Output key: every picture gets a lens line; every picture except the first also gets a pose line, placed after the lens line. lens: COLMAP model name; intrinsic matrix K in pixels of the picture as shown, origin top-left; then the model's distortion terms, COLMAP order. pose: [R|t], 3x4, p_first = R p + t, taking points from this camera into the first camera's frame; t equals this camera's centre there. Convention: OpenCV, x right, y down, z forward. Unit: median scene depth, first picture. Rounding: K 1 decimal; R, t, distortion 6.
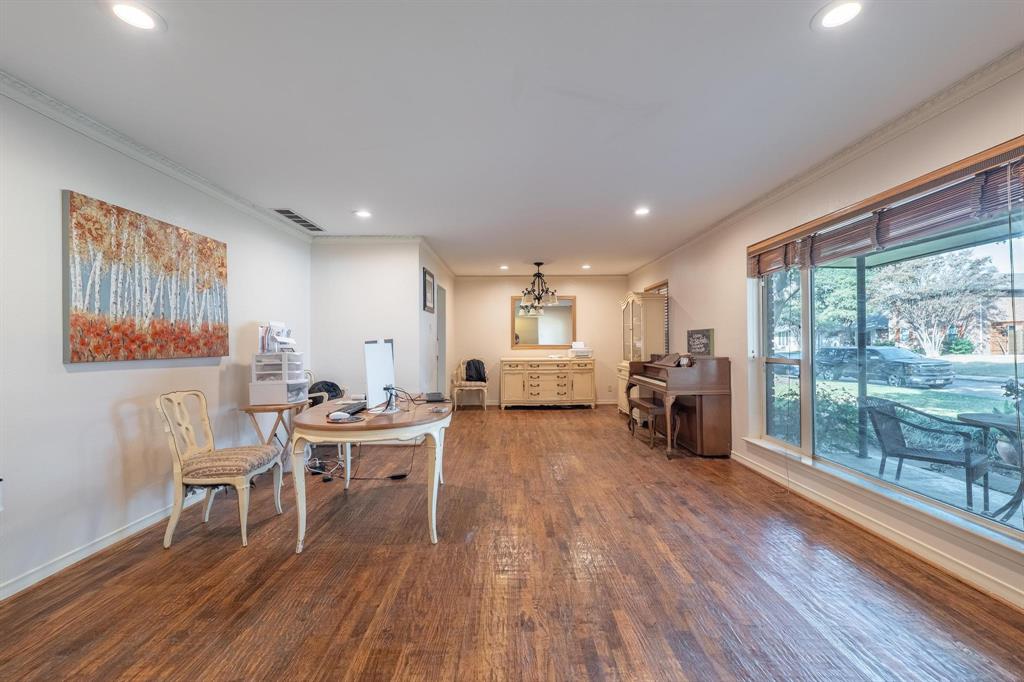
lens RADIAL K [[421.2, 0, 512.0], [0, 421.2, 341.0], [0, 0, 1]] dist [-0.000781, -0.000129]
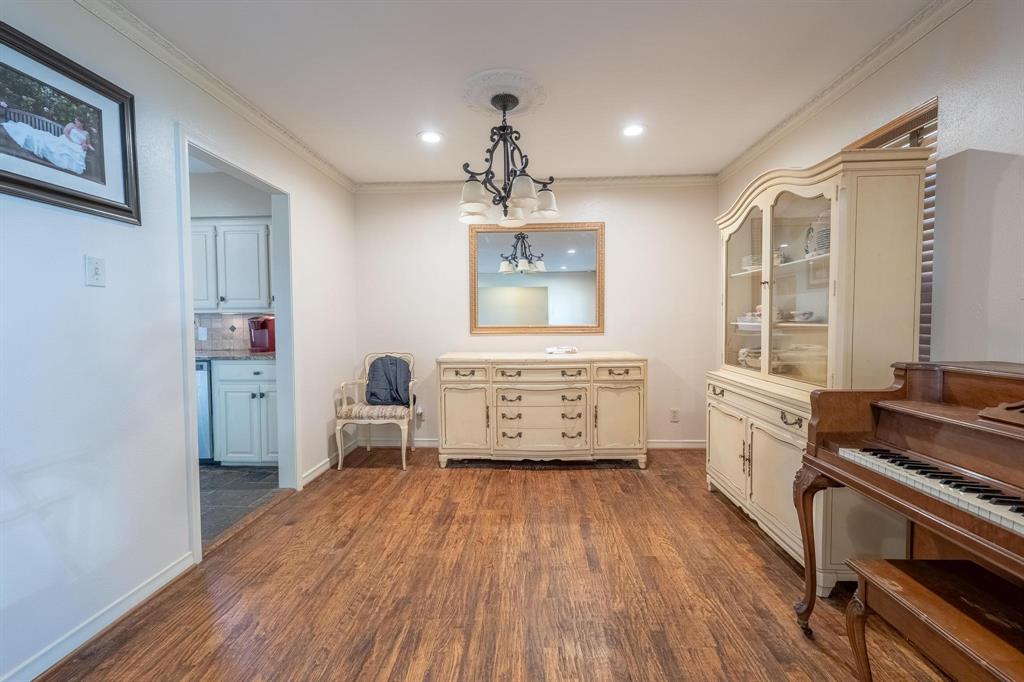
lens RADIAL K [[421.2, 0, 512.0], [0, 421.2, 341.0], [0, 0, 1]] dist [-0.000781, -0.000129]
pose [[0.998703, 0.000586, -0.050917, 0.077200], [0.002020, 0.998690, 0.051130, 0.002257], [0.050880, -0.051166, 0.997393, 0.554902]]
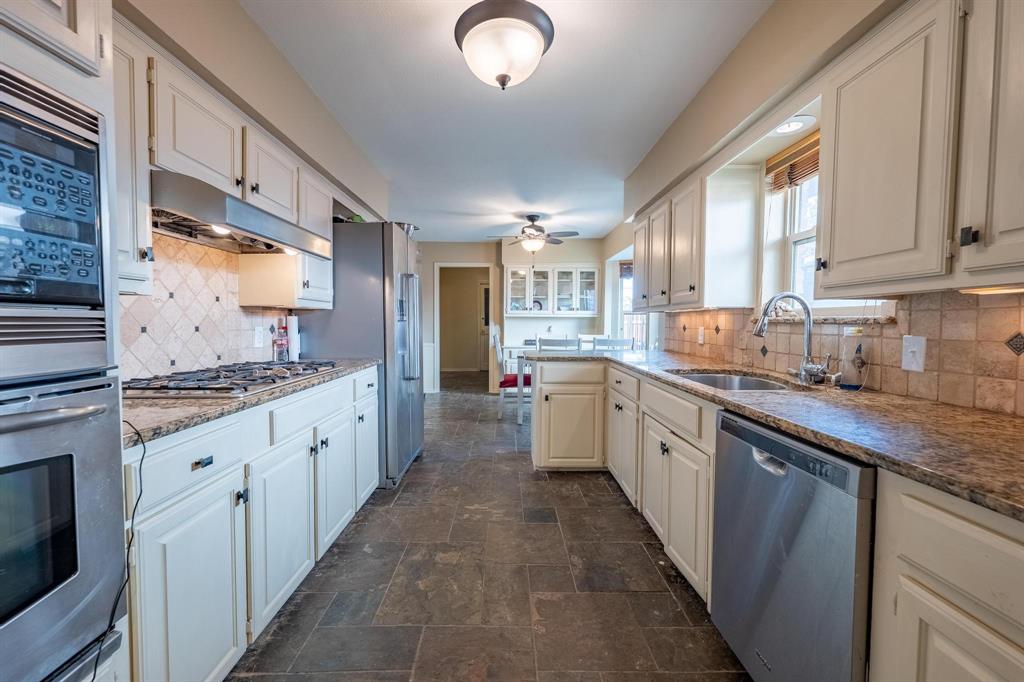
lens RADIAL K [[421.2, 0, 512.0], [0, 421.2, 341.0], [0, 0, 1]] dist [-0.000781, -0.000129]
pose [[0.017840, 0.049775, -0.998601, -0.222524], [-0.000418, 0.998760, 0.049776, 0.005021], [0.999841, -0.000470, 0.017839, 0.981156]]
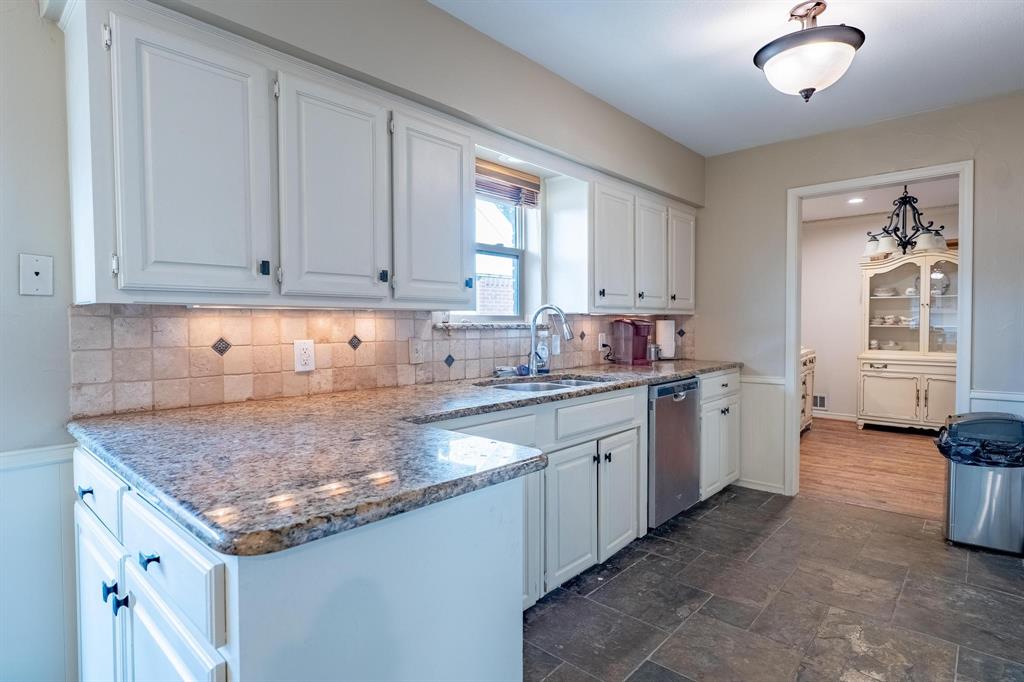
lens RADIAL K [[528.3, 0, 512.0], [0, 528.3, 341.0], [0, 0, 1]] dist [-0.002589, -0.000203]
pose [[0.669666, -0.023736, 0.742283, -0.936366], [-0.001910, 0.999431, 0.033681, 0.002065], [-0.742660, -0.023973, 0.669240, 0.883483]]
